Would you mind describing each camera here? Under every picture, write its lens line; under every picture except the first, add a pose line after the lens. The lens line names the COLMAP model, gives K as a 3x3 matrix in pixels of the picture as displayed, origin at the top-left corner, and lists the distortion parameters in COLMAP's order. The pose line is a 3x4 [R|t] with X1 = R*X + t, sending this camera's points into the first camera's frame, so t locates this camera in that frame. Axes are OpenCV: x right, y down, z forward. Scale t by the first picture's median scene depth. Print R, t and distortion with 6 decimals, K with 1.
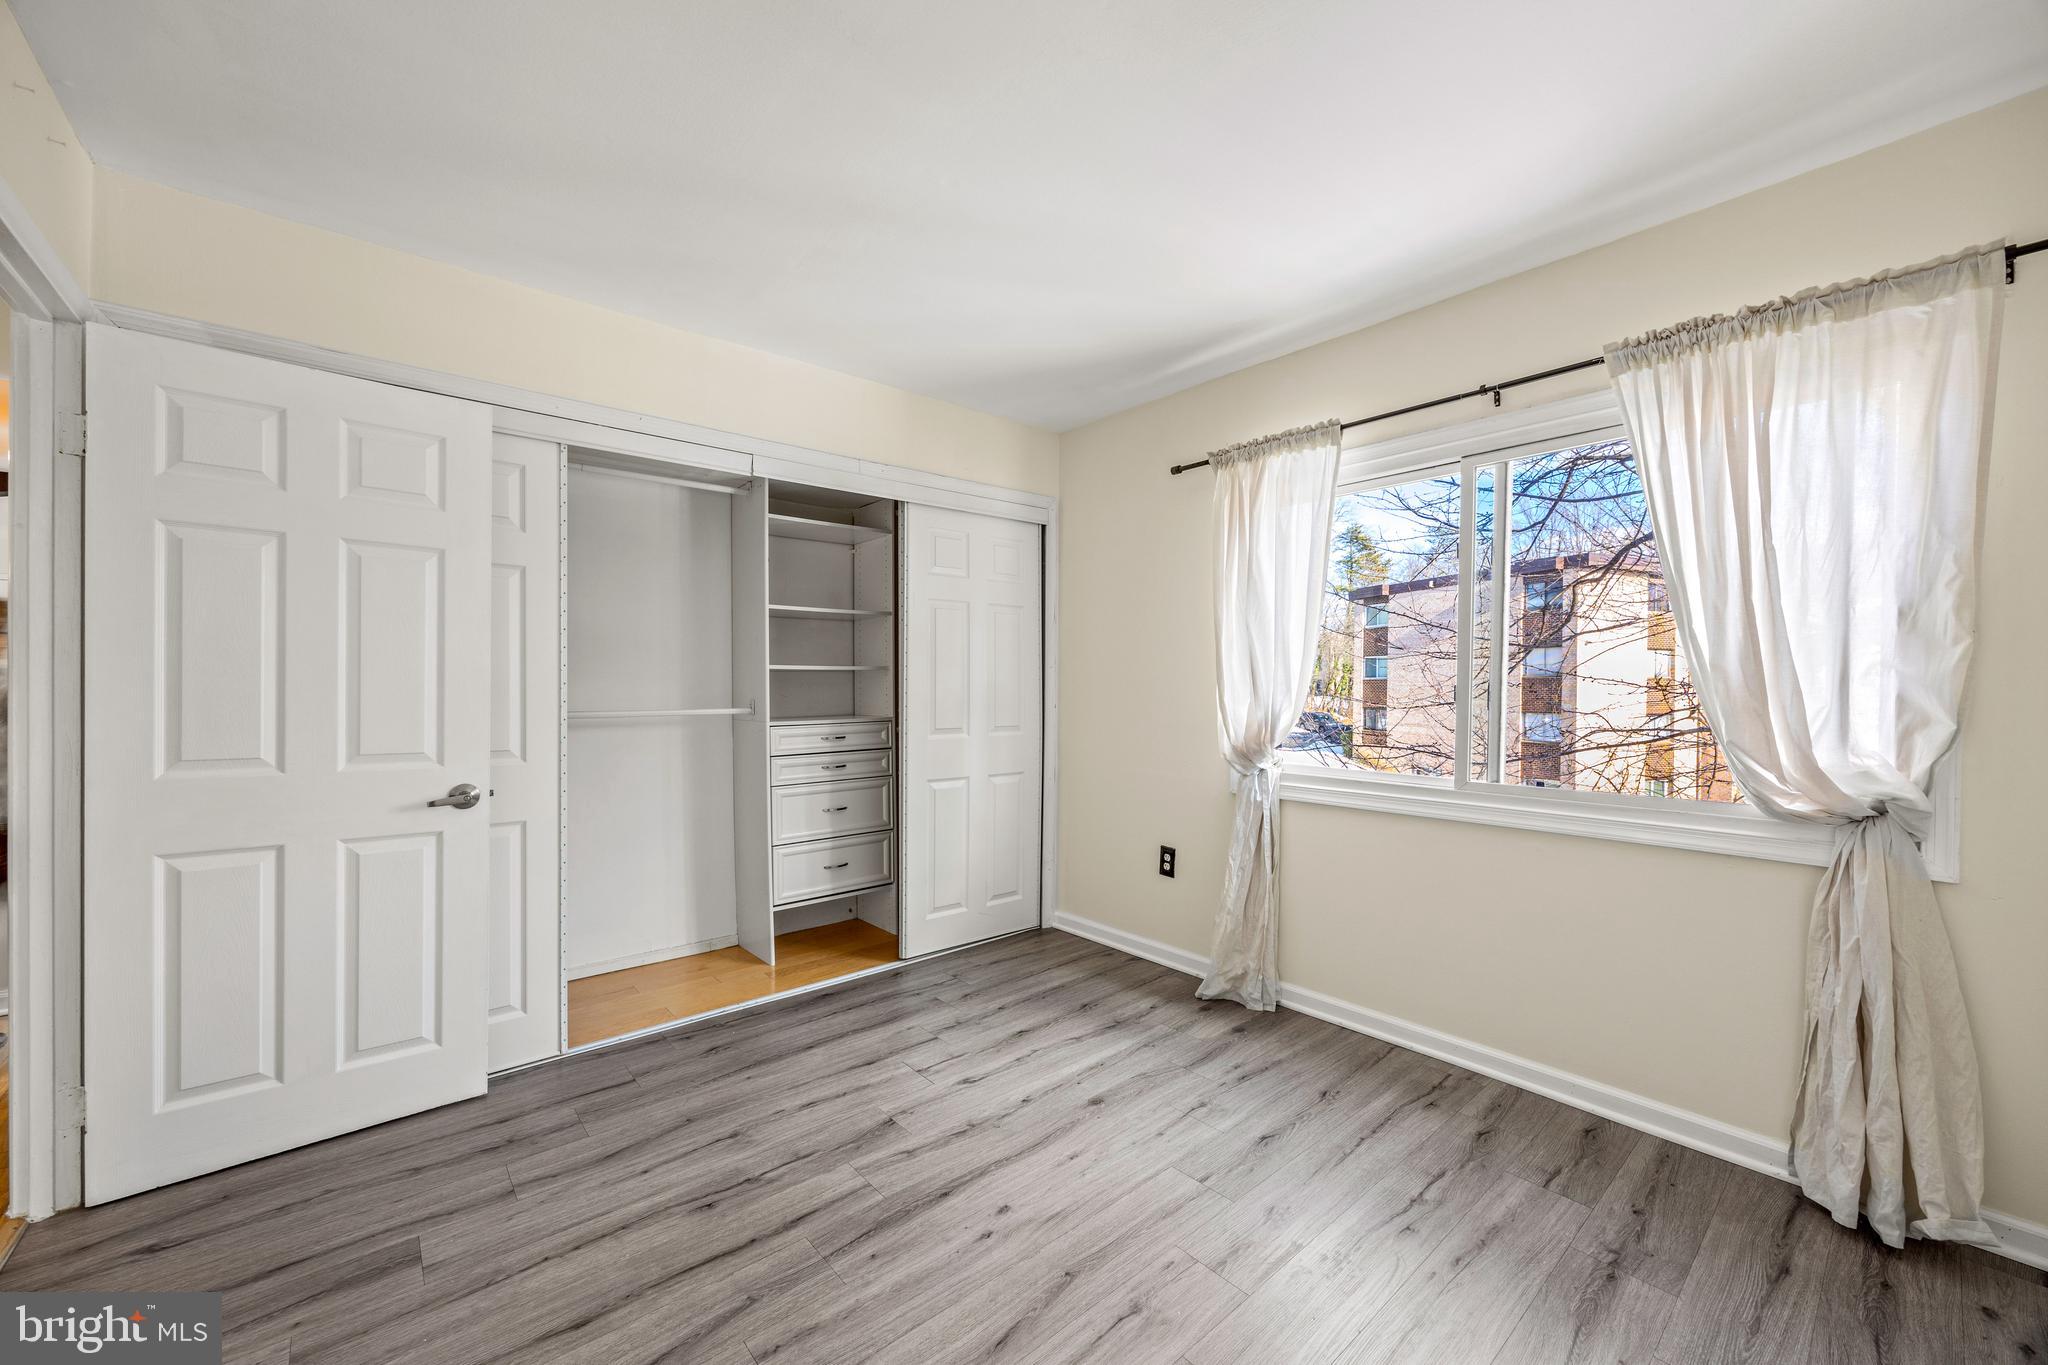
lens RADIAL K [[790.0, 0, 1030.6], [0, 790.0, 689.5], [0, 0, 1]] dist [-0.003682, 0.000129]
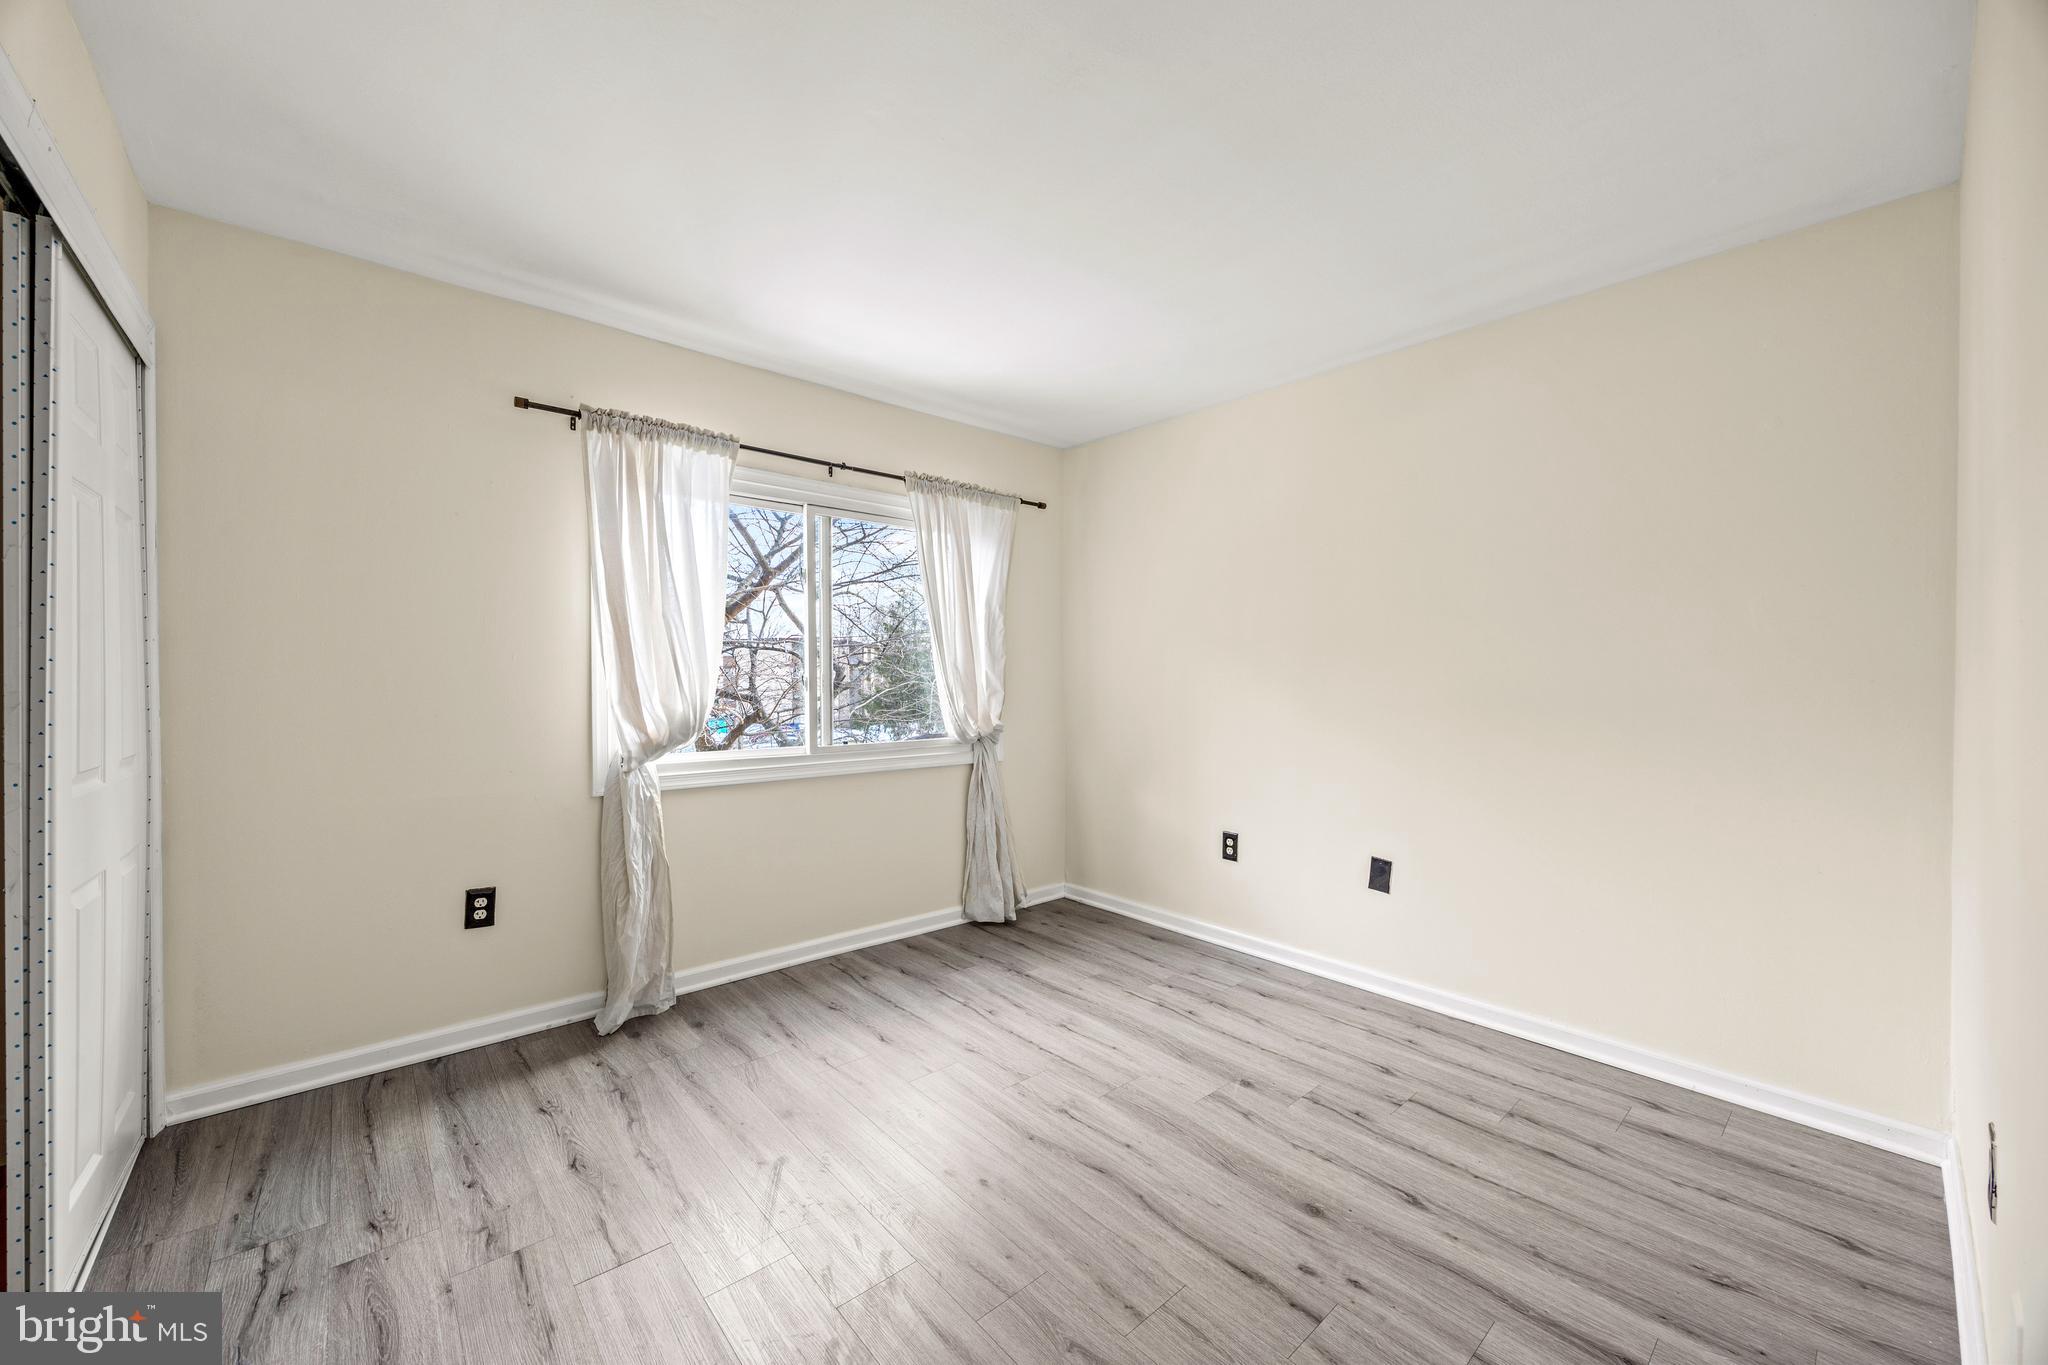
lens RADIAL K [[779.7, 0, 1022.4], [0, 779.7, 677.8], [0, 0, 1]] dist [-0.000953, -0.000054]
pose [[-0.009394, -0.003884, 0.999948, -0.975890], [0.001422, 0.999991, 0.003898, -0.008272], [-0.999955, 0.001459, -0.009389, 0.824626]]
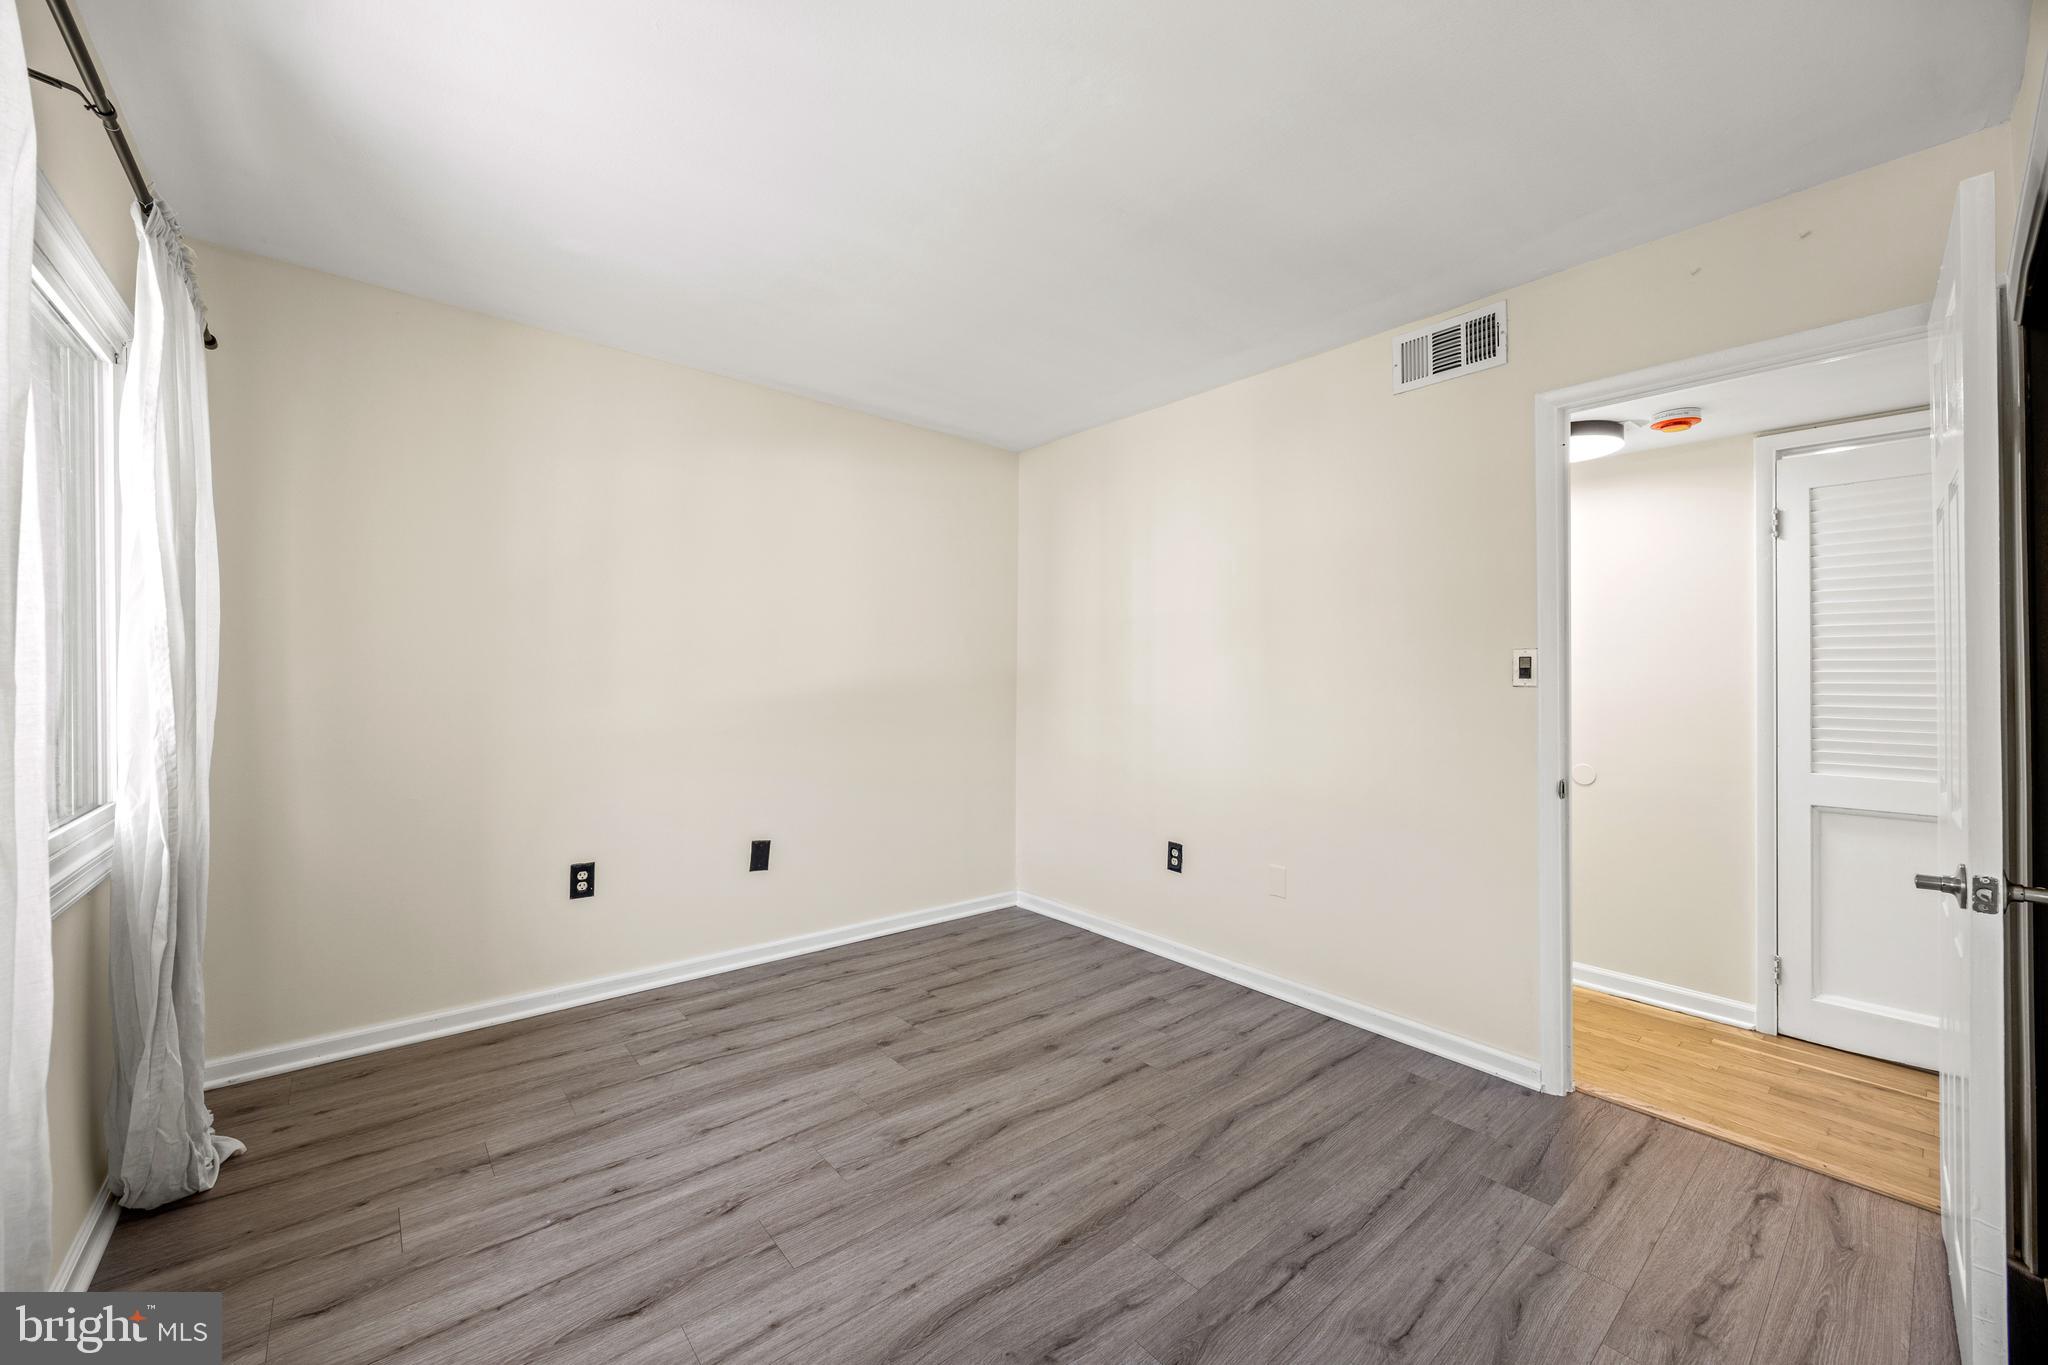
lens RADIAL K [[782.9, 0, 1023.0], [0, 782.9, 687.3], [0, 0, 1]] dist [-0.001594, 0.000003]
pose [[-0.999876, -0.013215, 0.008517, -0.054898], [-0.013111, 0.999840, 0.012189, -0.007257], [-0.008676, 0.012076, -0.999889, 1.766122]]
